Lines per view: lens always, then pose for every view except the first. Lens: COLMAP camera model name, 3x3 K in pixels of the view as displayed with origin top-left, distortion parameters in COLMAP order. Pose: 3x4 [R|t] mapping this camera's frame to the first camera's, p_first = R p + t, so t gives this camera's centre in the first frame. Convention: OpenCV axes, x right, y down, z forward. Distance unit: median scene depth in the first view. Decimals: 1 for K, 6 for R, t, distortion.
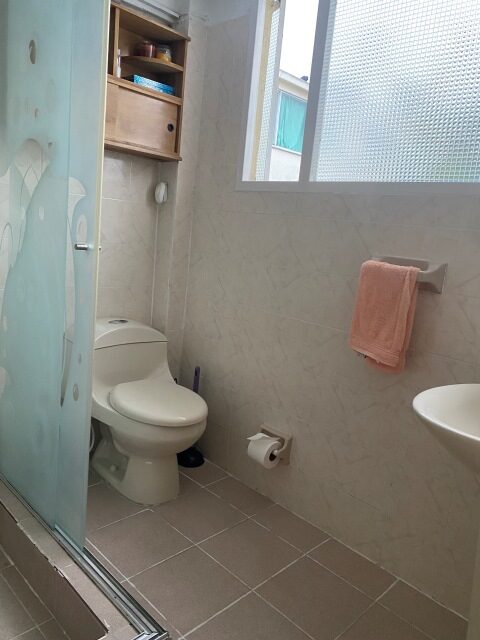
lens RADIAL K [[489.5, 0, 237.3], [0, 489.5, 317.2], [0, 0, 1]] dist [0.025219, -0.020014]
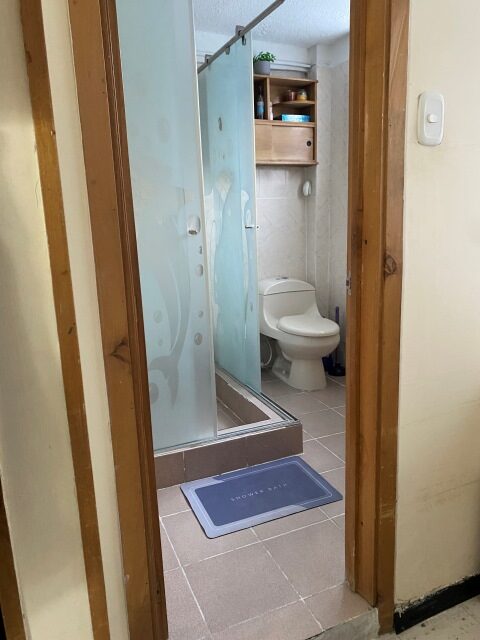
lens RADIAL K [[489.5, 0, 242.3], [0, 489.5, 318.6], [0, 0, 1]] dist [0.025219, -0.020014]
pose [[0.923950, -0.049788, -0.379260, 0.213645], [0.056569, 0.998376, 0.006751, 0.118097], [0.378308, -0.027692, 0.925266, -0.457606]]
